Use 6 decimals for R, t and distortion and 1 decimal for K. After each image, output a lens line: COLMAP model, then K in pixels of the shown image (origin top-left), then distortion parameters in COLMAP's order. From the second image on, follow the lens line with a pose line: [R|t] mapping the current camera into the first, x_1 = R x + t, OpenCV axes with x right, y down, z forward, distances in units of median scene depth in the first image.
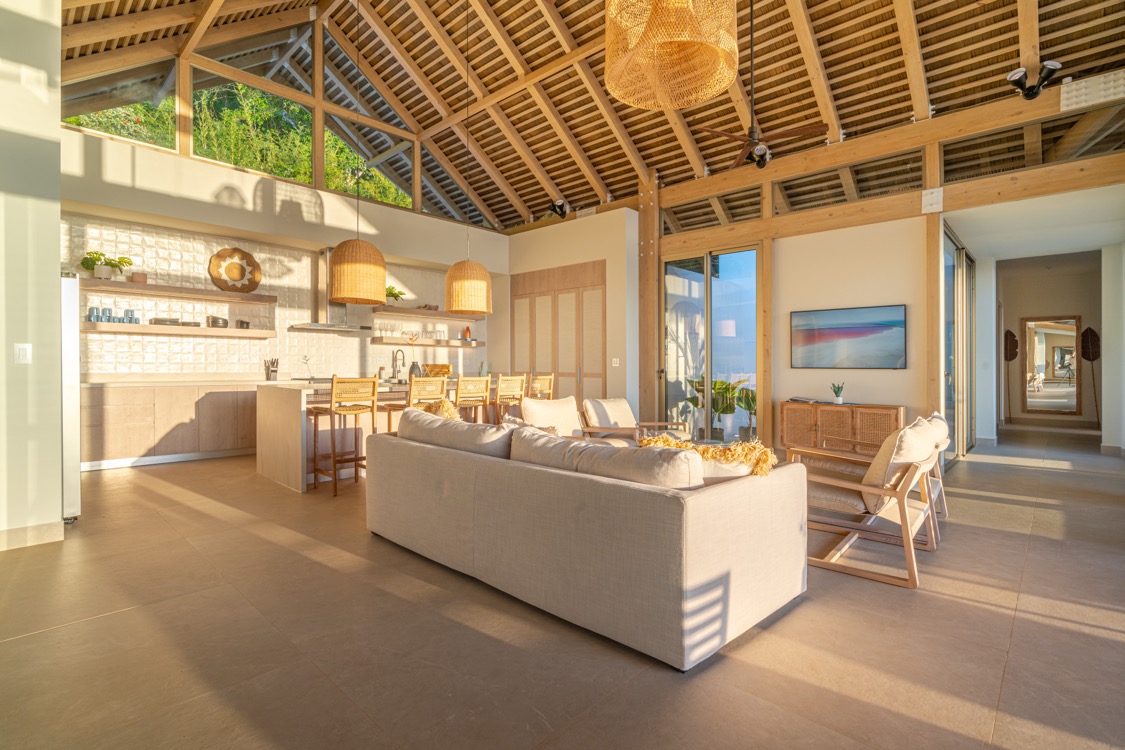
lens RADIAL K [[534.8, 0, 563.6], [0, 534.8, 364.9], [0, 0, 1]] dist [0.007642, 0.002094]
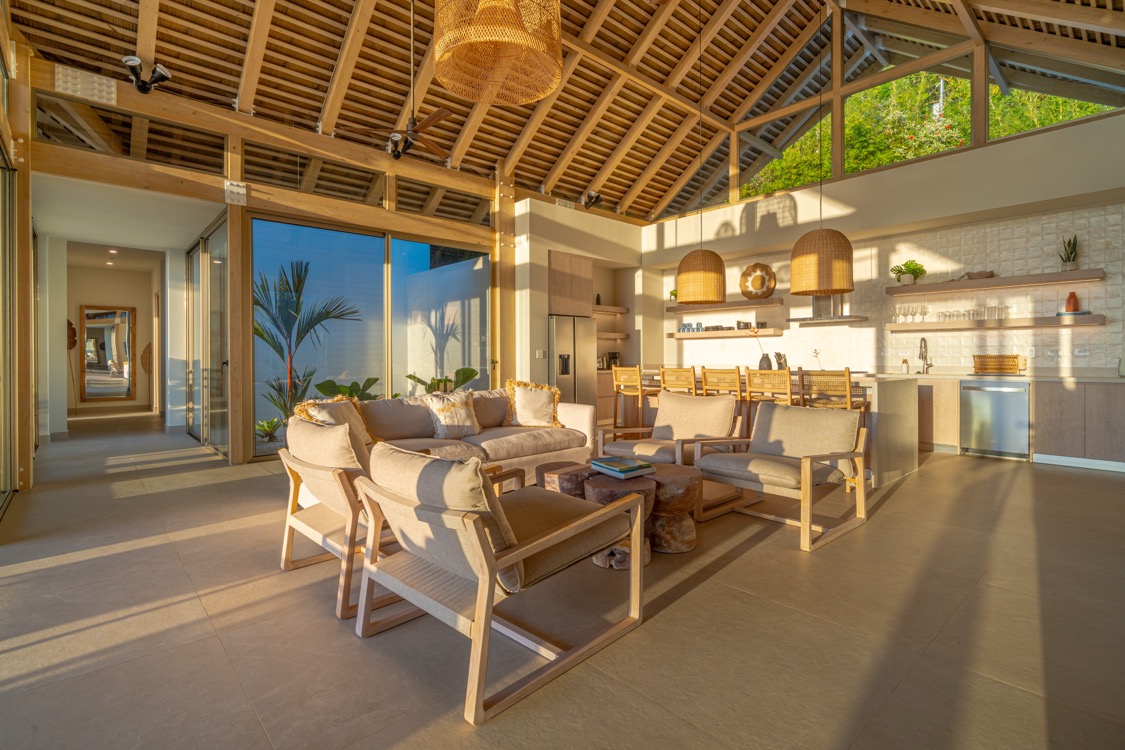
lens RADIAL K [[534.8, 0, 561.6], [0, 534.8, 369.7], [0, 0, 1]] dist [0.007642, 0.002094]
pose [[-0.094536, 0.016653, -0.995382, 0.673903], [0.002128, 0.999861, 0.016526, 0.004976], [0.995519, -0.000556, -0.094558, 0.674898]]
